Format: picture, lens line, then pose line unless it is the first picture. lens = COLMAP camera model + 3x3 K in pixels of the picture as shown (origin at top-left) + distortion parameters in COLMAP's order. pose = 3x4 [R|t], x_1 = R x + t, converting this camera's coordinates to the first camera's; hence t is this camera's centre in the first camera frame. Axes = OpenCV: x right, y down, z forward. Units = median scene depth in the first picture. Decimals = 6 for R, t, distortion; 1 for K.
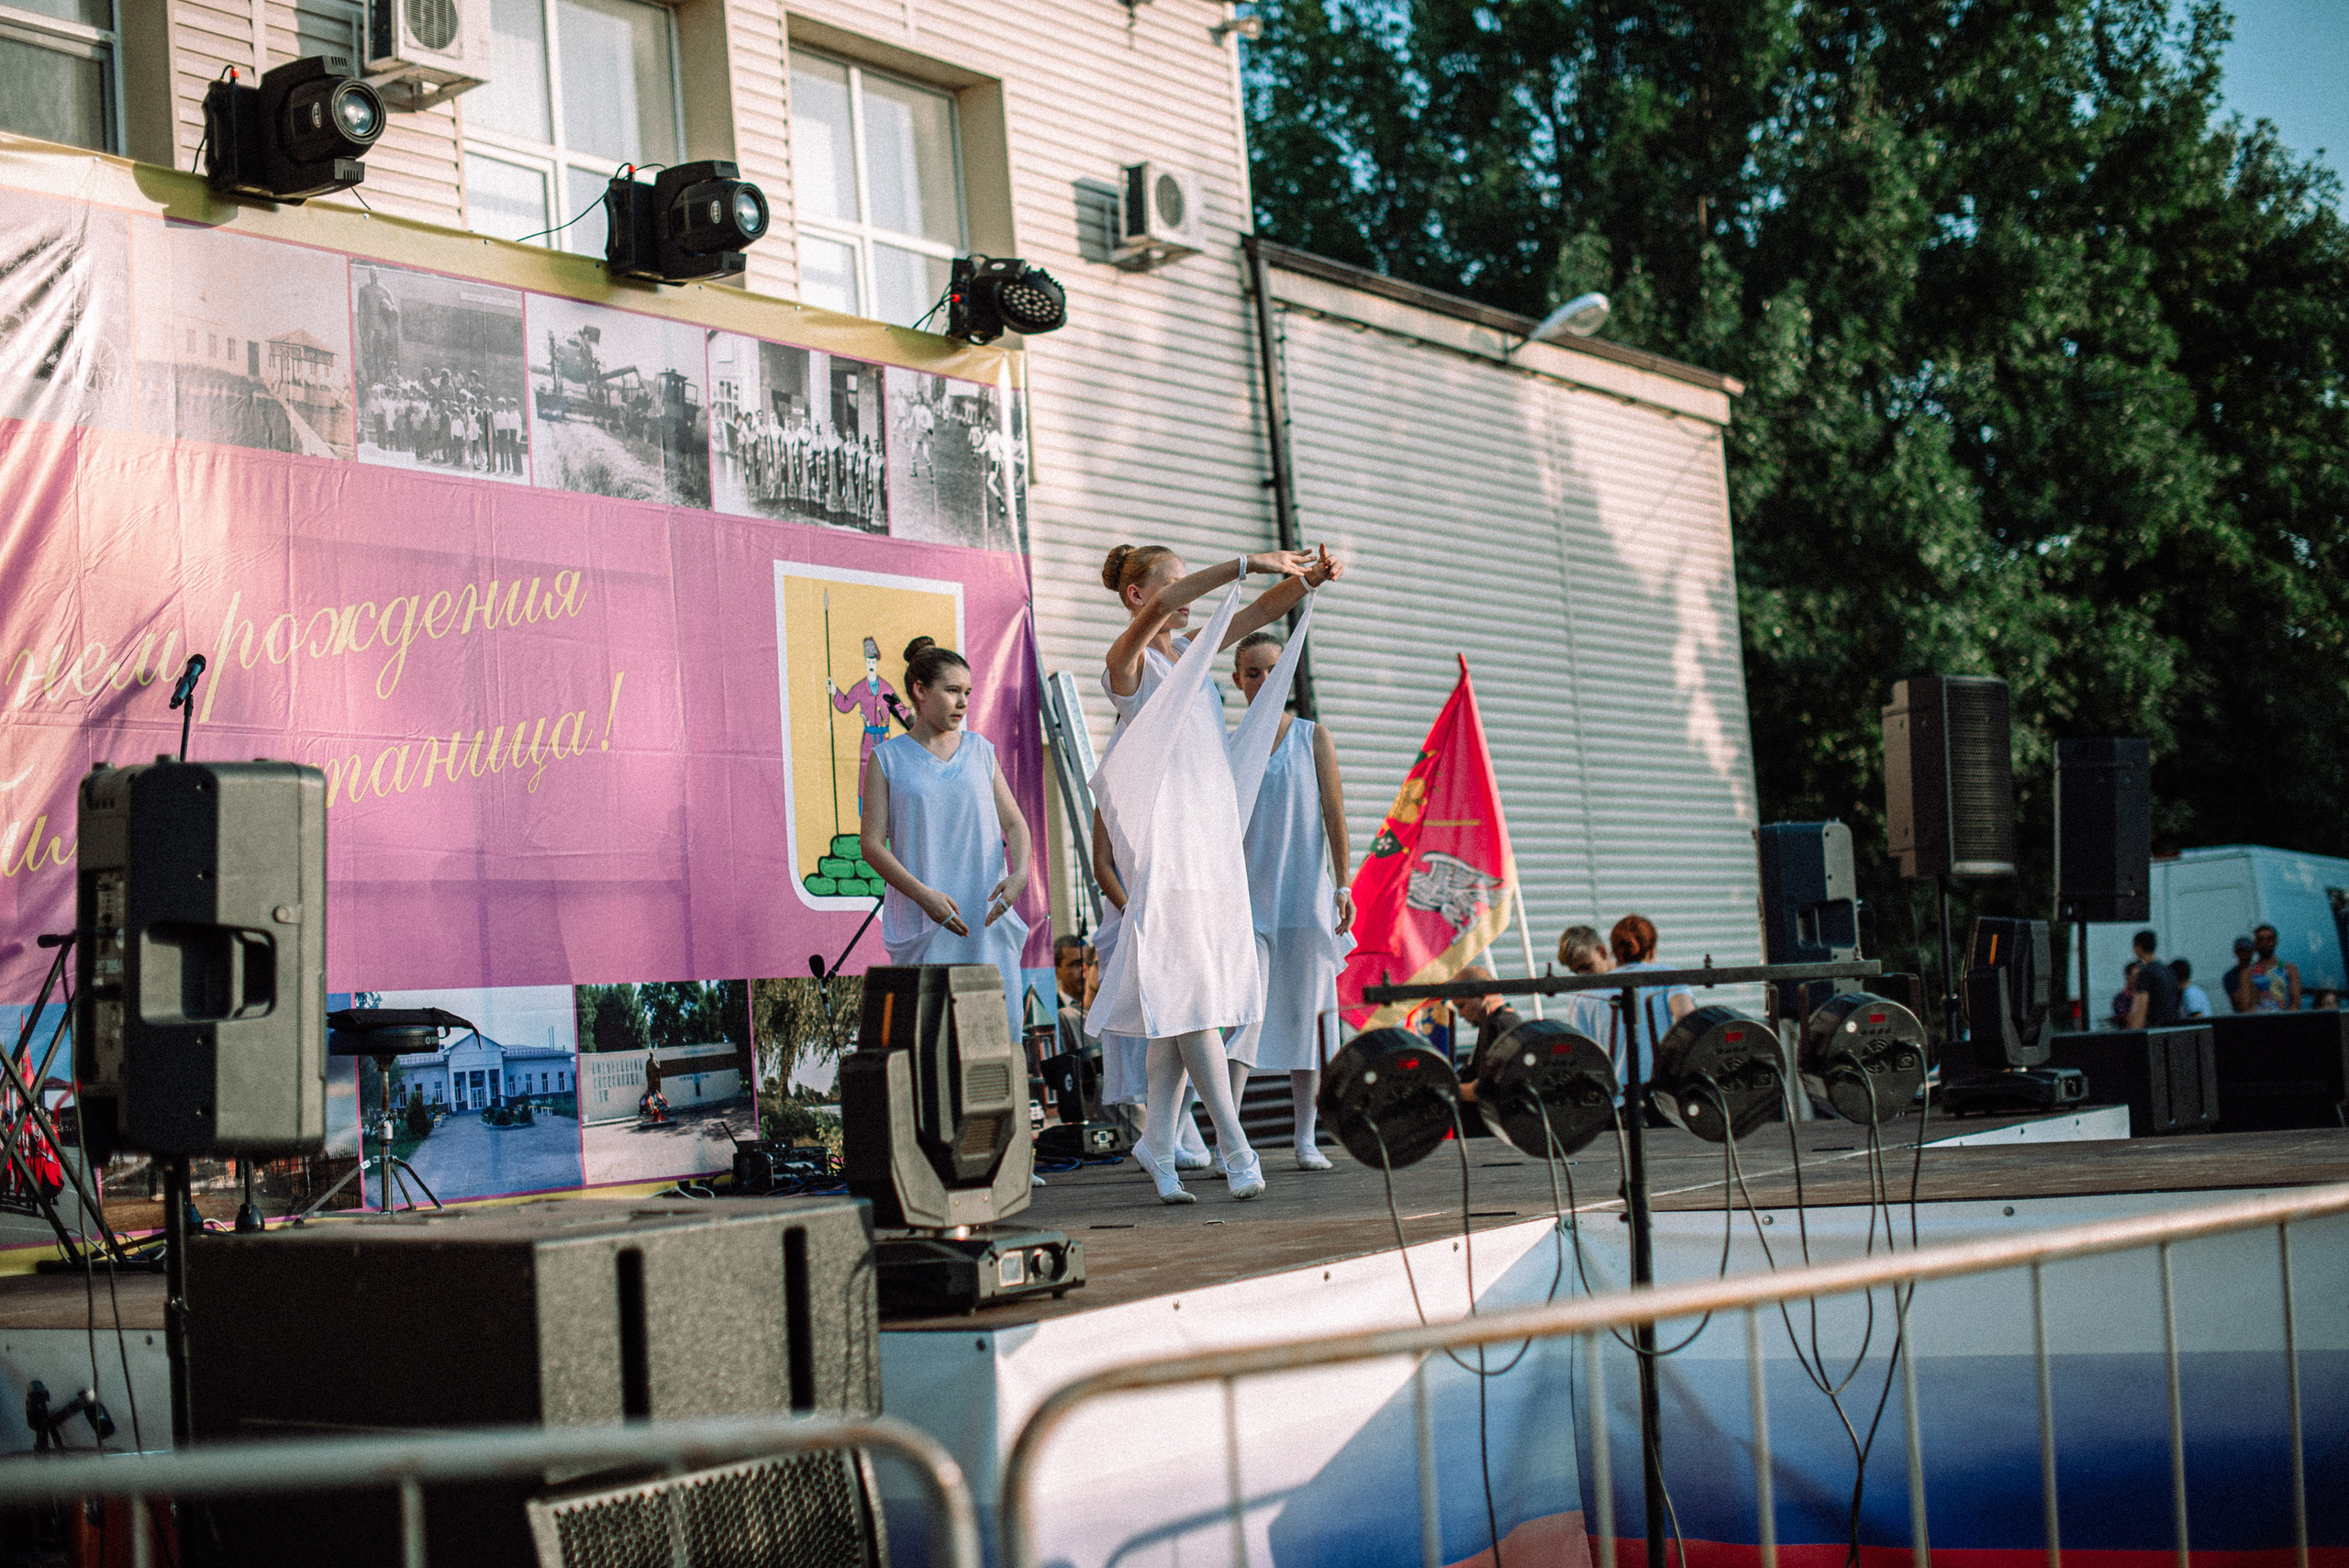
lens RADIAL K [[3415.9, 0, 1175.9], [0, 3415.9, 788.9], [0, 0, 1]] dist [-0.108204, 0.000000]
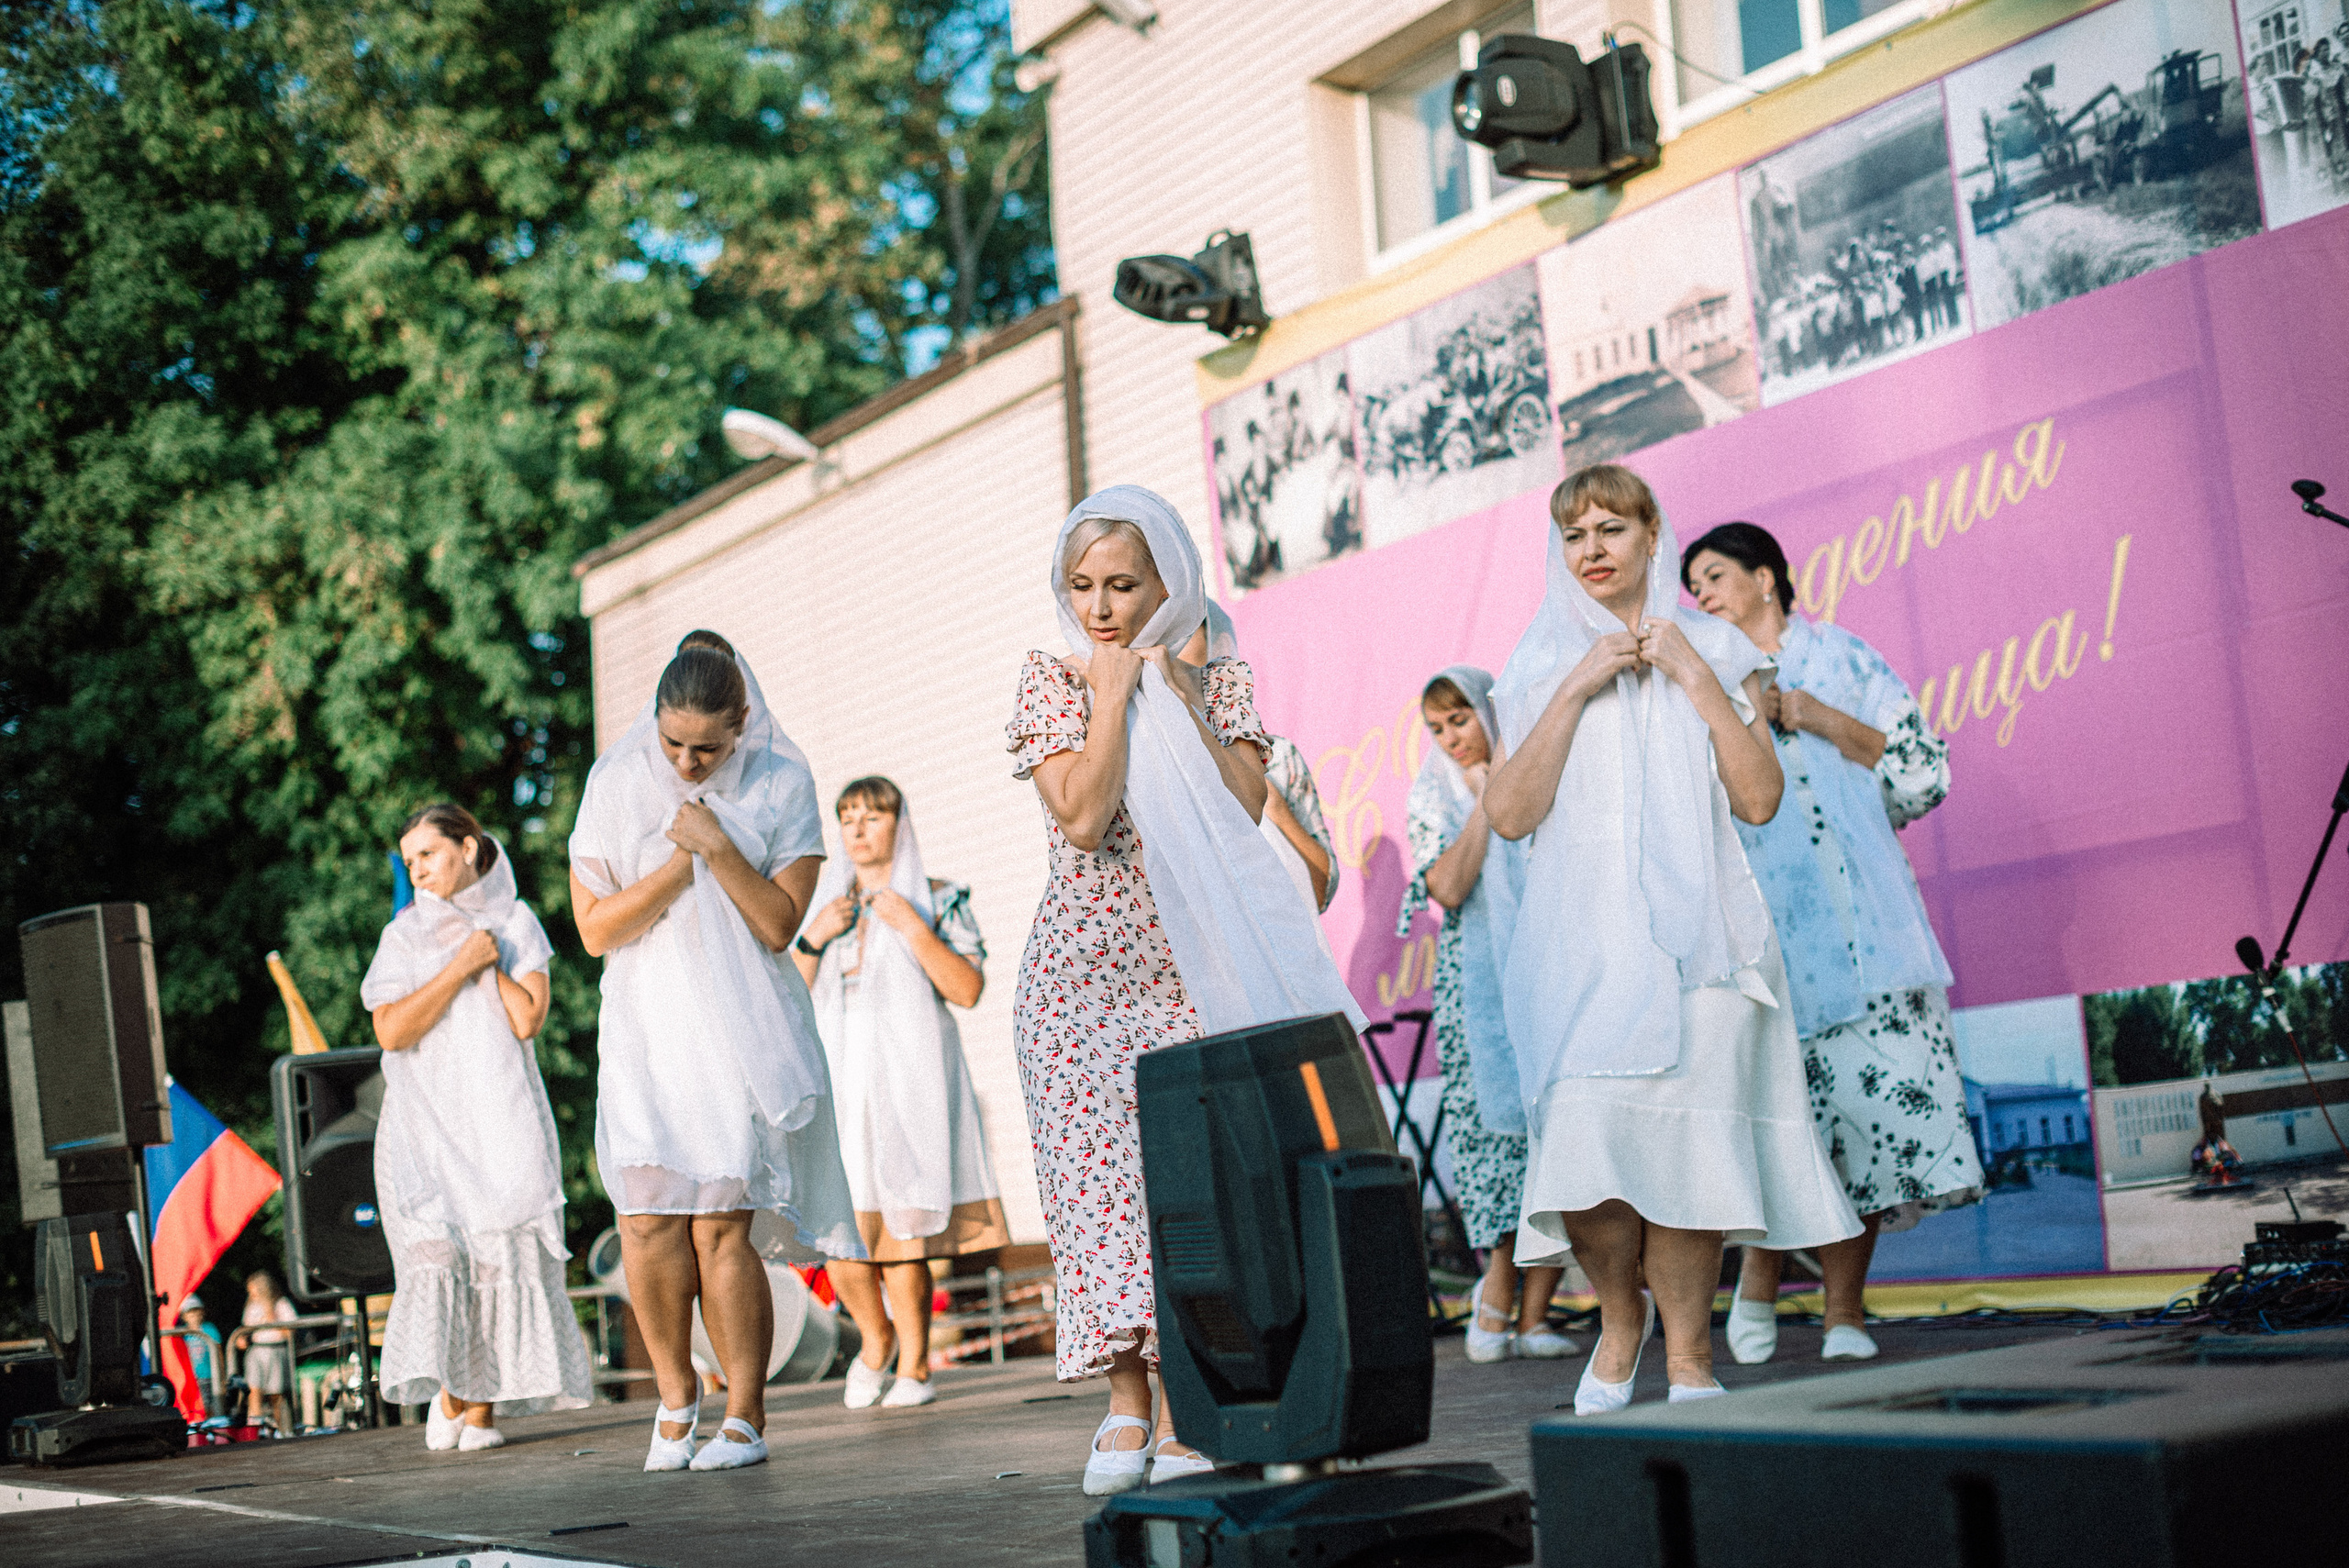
lens RADIAL K [[3415.9, 0, 1177.3], [0, 3415.9, 783.1], [0, 0, 1]] dist [-0.108204, 0.000000]
pose [[-0.413579, -0.004779, -0.910456, 0.557868], [0.178144, 0.980233, -0.086068, 0.040634], [0.892870, -0.197788, -0.404552, 1.118176]]
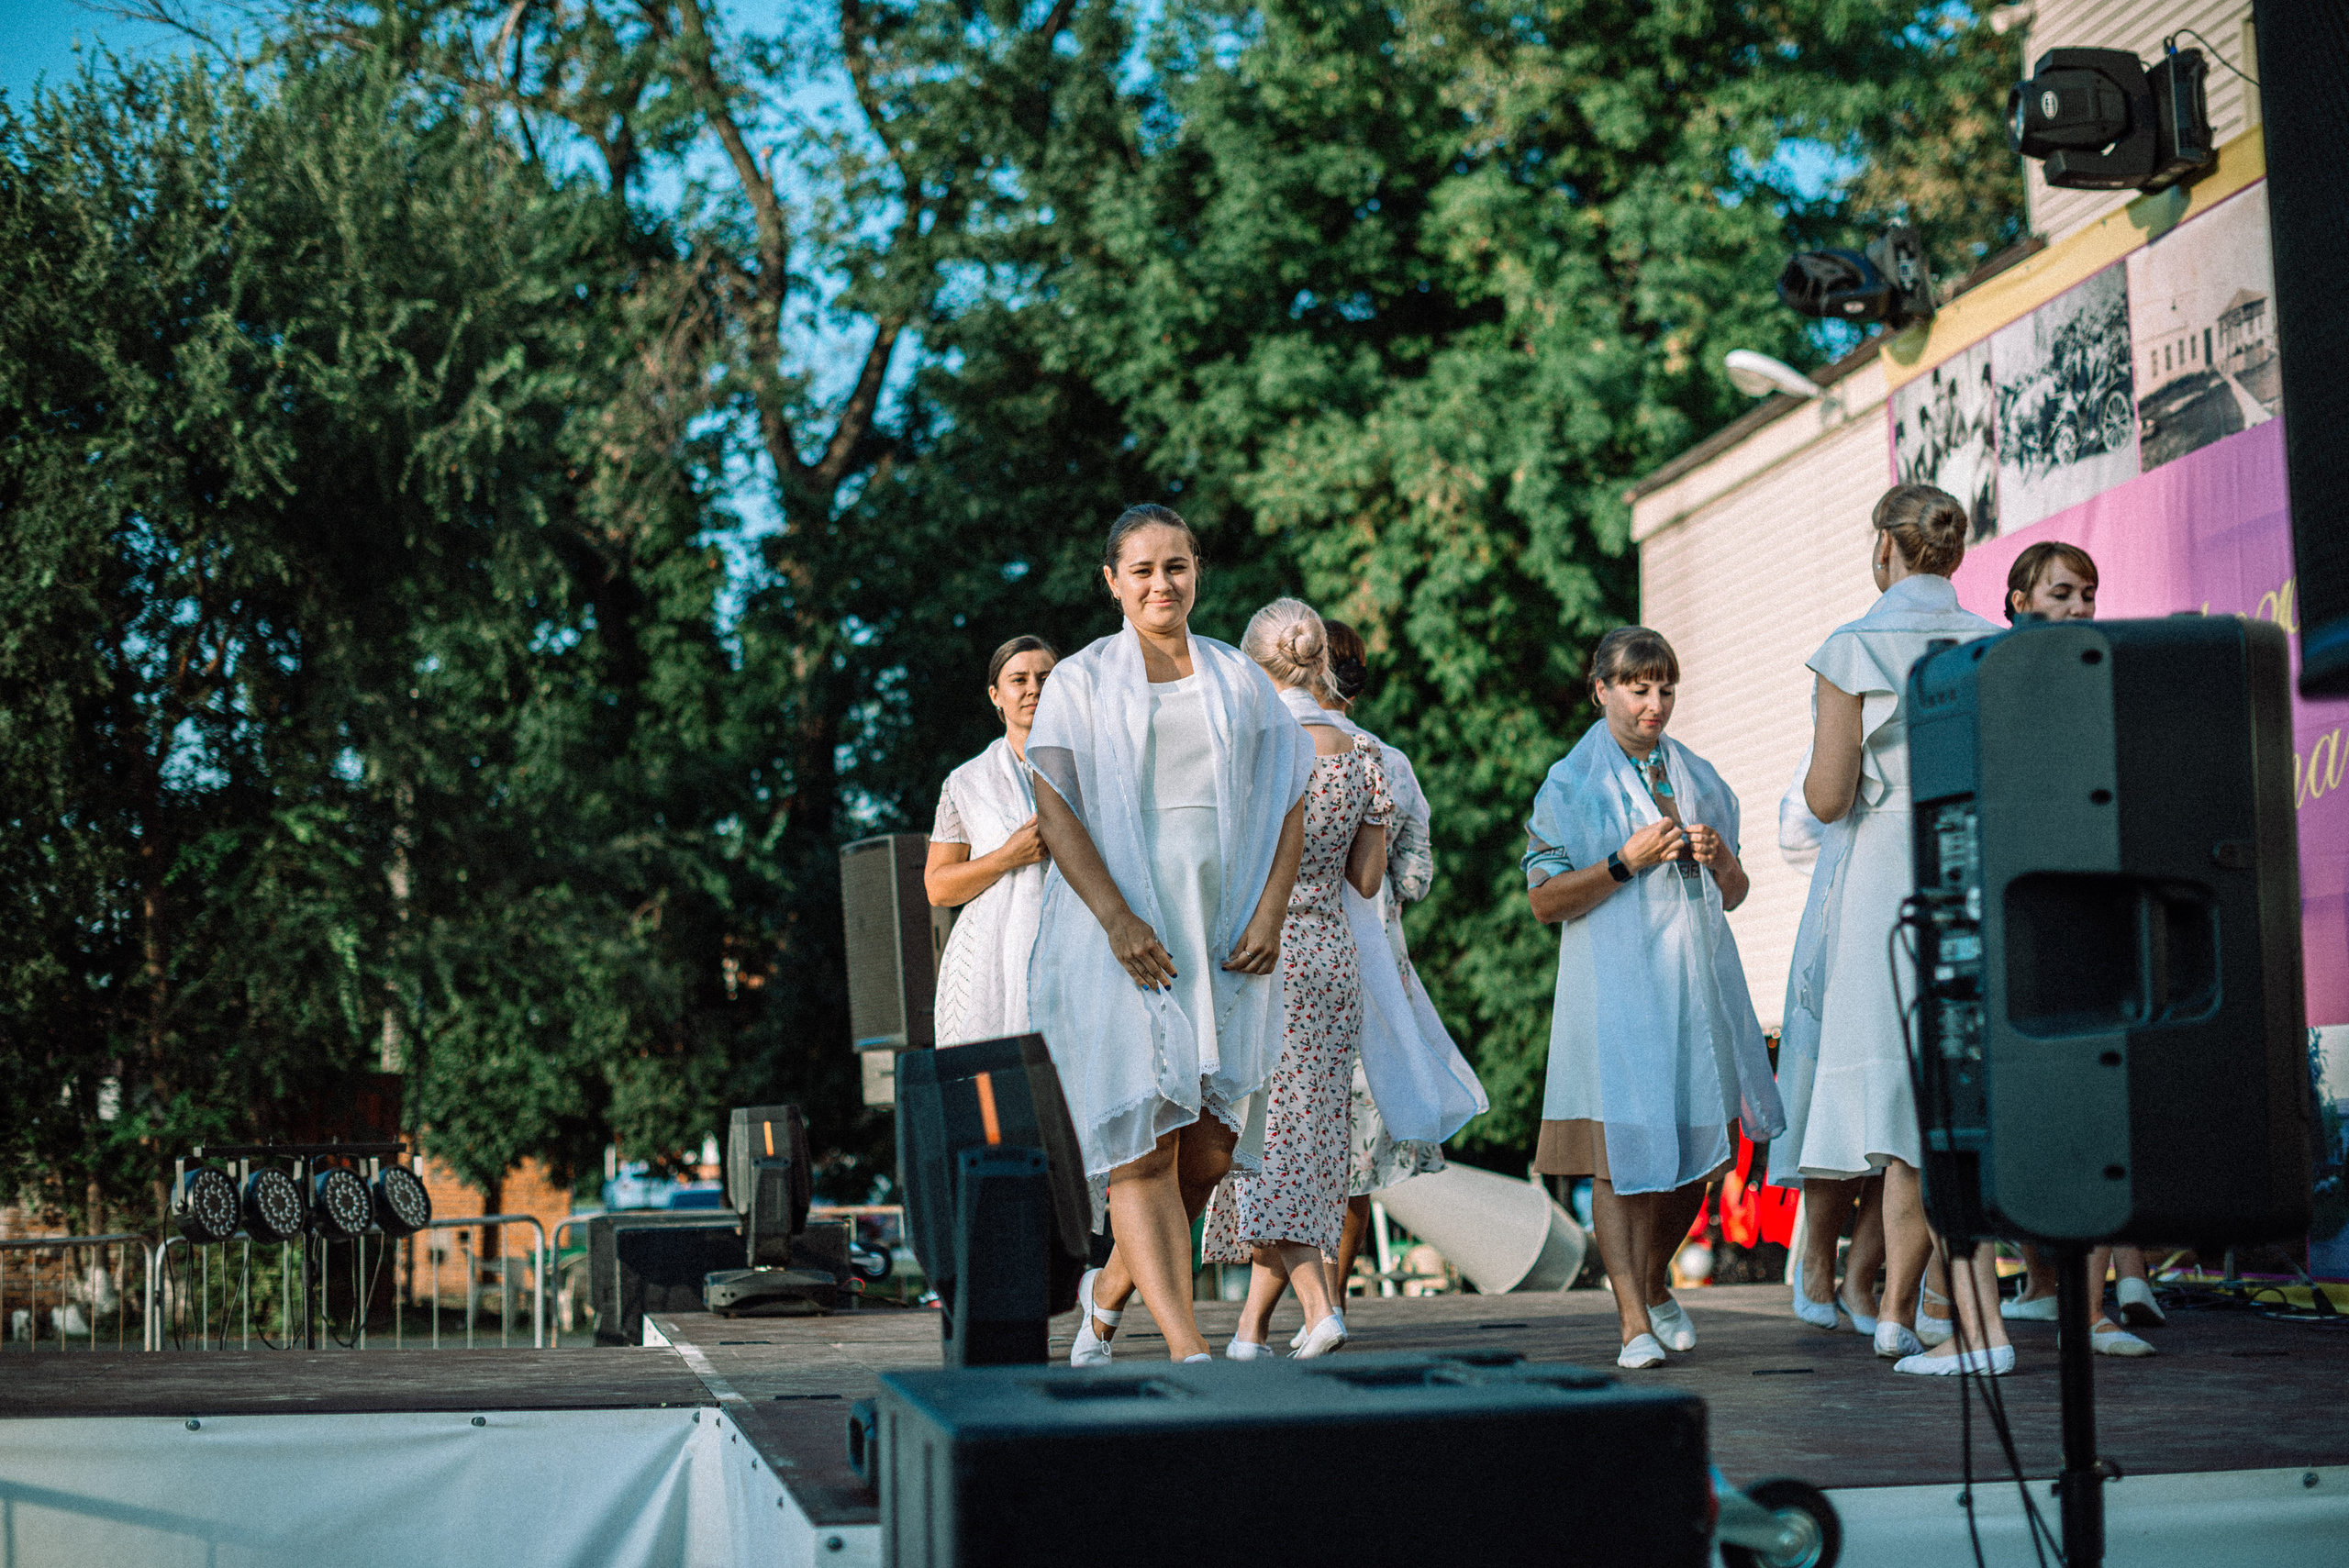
lens RADIAL K [[3415.9, 0, 1176.3], [0, 3415.9, 784.4], [0, 0, 1]] dist [-0.108204, 0.000000]
pose [[-0.717985, 0.006901, -0.696024, 0.522551], [0.116265, 0.987092, -0.110146, 0.054923], [0.686280, -0.160006, -0.709520, 1.308918]]
